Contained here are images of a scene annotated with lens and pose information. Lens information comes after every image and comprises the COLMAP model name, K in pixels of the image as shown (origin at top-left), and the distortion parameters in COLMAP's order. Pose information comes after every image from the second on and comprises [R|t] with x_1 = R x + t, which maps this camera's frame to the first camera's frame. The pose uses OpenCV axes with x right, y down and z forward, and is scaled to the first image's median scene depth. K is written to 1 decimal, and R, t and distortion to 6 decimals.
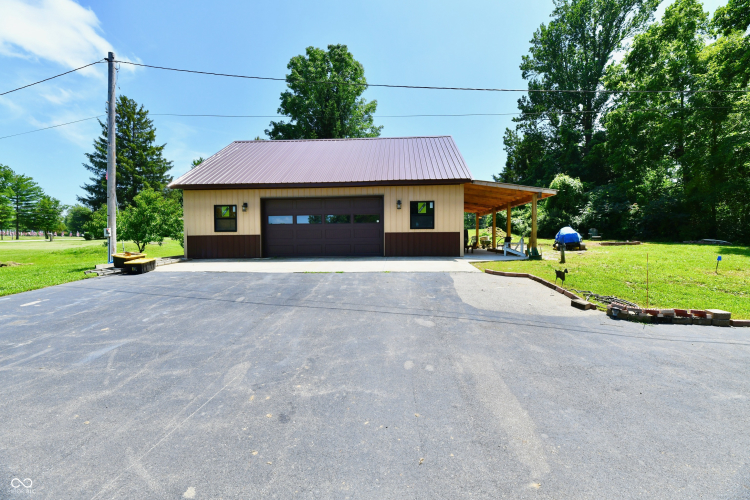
lens RADIAL K [[306.7, 0, 375.0], [0, 306.7, 250.0], [0, 0, 1]] dist [-0.000396, -0.000235]
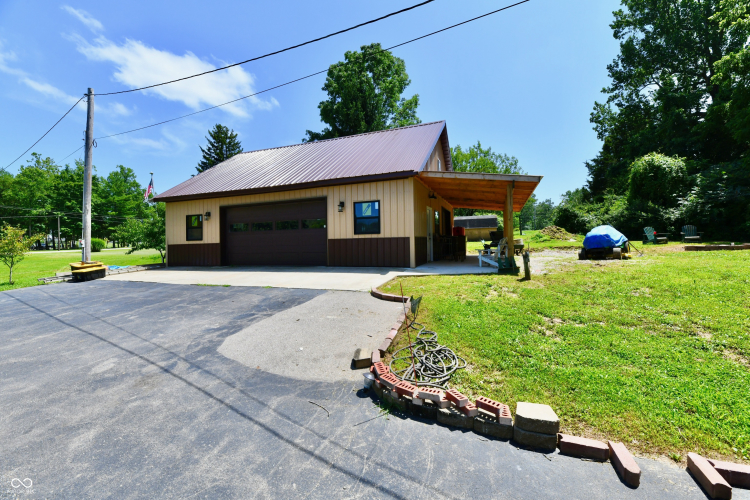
lens RADIAL K [[310.3, 0, 378.7], [0, 310.3, 242.1], [0, 0, 1]] dist [-0.001687, -0.000877]
pose [[0.952601, -0.012833, -0.303952, 0.223342], [0.003098, 0.999467, -0.032490, -0.009511], [0.304207, 0.030009, 0.952133, 0.101245]]
